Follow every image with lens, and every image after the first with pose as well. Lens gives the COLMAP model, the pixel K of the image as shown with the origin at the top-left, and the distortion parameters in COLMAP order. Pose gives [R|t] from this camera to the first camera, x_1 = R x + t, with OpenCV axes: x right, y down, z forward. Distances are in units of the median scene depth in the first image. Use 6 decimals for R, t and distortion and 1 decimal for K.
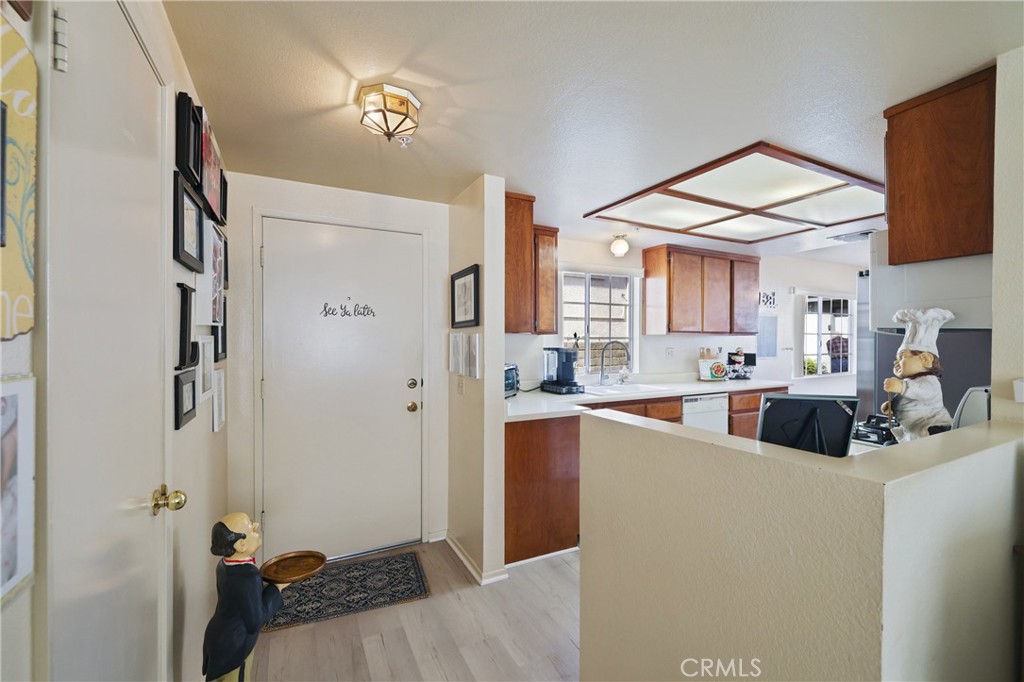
lens RADIAL K [[434.1, 0, 509.1], [0, 434.1, 338.5], [0, 0, 1]] dist [0.000058, 0.000009]
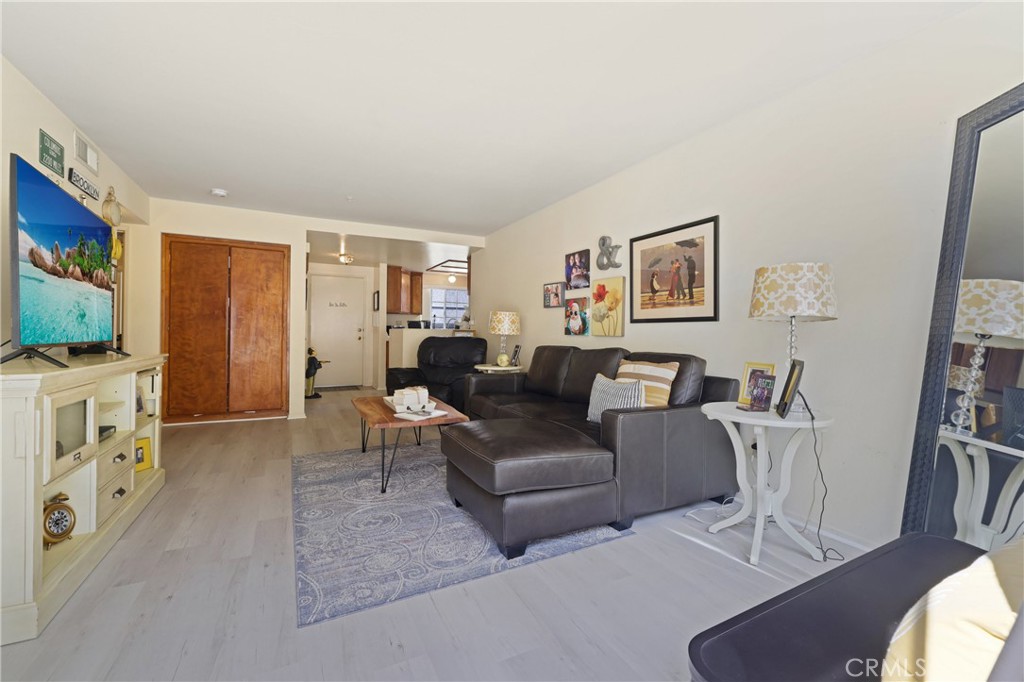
lens RADIAL K [[436.0, 0, 511.0], [0, 436.0, 331.7], [0, 0, 1]] dist [0.000368, 0.000069]
pose [[0.999978, 0.006602, 0.000931, 0.859116], [-0.006603, 0.999978, 0.000974, 0.114762], [-0.000925, -0.000981, 0.999999, -2.098709]]
